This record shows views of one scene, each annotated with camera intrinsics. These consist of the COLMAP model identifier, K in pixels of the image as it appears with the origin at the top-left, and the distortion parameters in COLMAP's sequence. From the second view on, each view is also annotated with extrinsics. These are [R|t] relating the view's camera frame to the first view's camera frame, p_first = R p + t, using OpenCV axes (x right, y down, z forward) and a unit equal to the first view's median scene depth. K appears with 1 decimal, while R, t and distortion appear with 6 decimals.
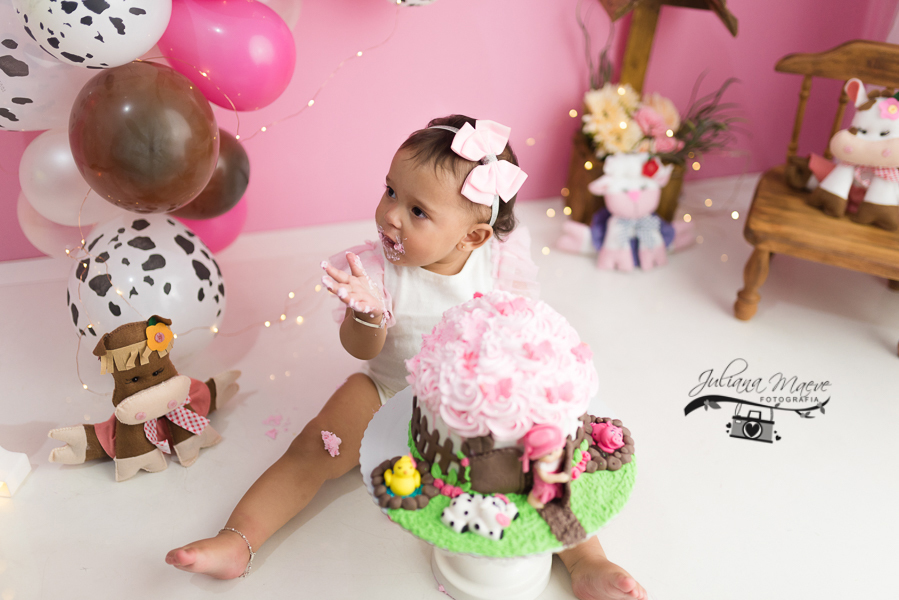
lens RADIAL K [[855.3, 0, 451.8], [0, 855.3, 298.4], [0, 0, 1]] dist [0.003941, -0.002678]
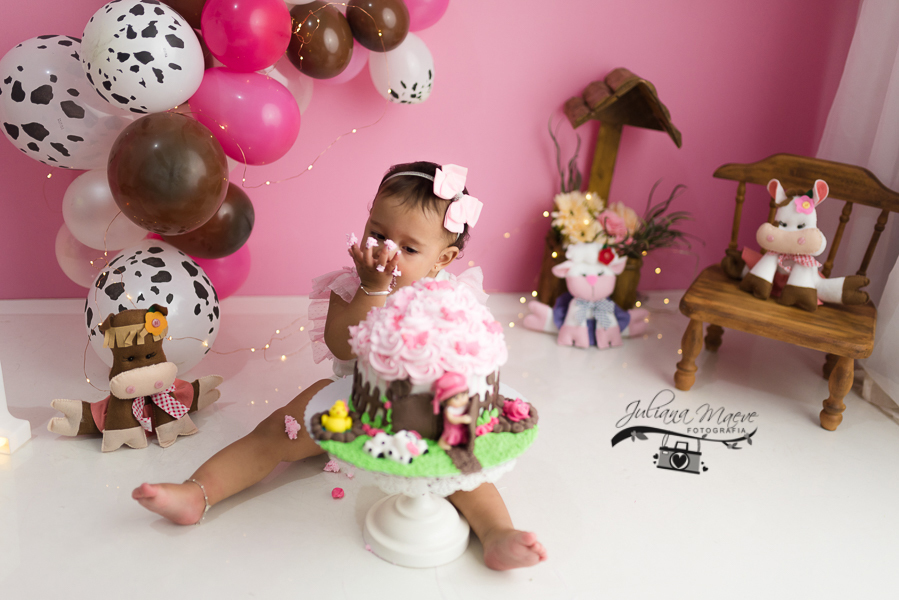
lens RADIAL K [[873.1, 0, 449.9], [0, 873.1, 299.9], [0, 0, 1]] dist [0.003702, 0.006477]
pose [[0.996936, 0.064833, -0.043769, 0.106112], [-0.072617, 0.975071, -0.209677, 0.215173], [0.029084, 0.212212, 0.976791, -0.165791]]
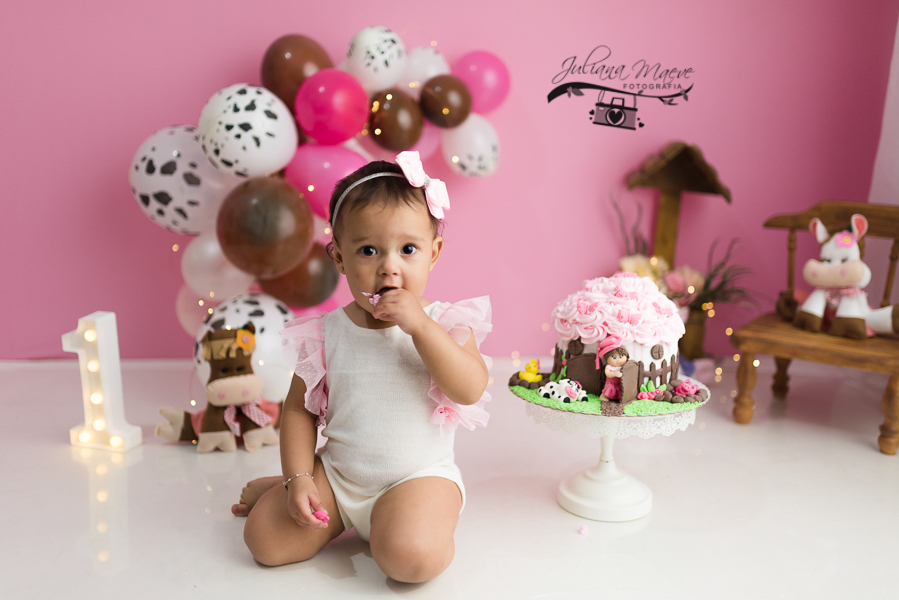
lens RADIAL K [[886.0, 0, 450.4], [0, 886.0, 298.5], [0, 0, 1]] dist [0.002191, 0.007599]
pose [[0.977495, 0.022413, -0.209766, 0.260519], [-0.101446, 0.921765, -0.374244, 0.443534], [0.184967, 0.387101, 0.903294, -0.248820]]
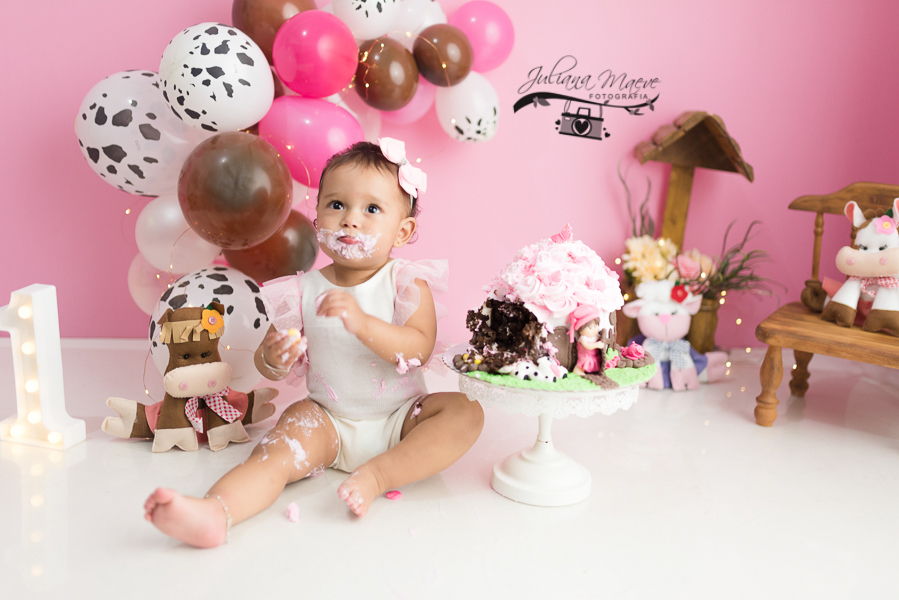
lens RADIAL K [[898.5, 0, 460.6], [0, 898.5, 298.6], [0, 0, 1]] dist [0.005686, 0.004289]
pose [[0.987591, 0.052085, -0.148162, 0.168550], [-0.102479, 0.928604, -0.356642, 0.387076], [0.119008, 0.367400, 0.922418, -0.119635]]
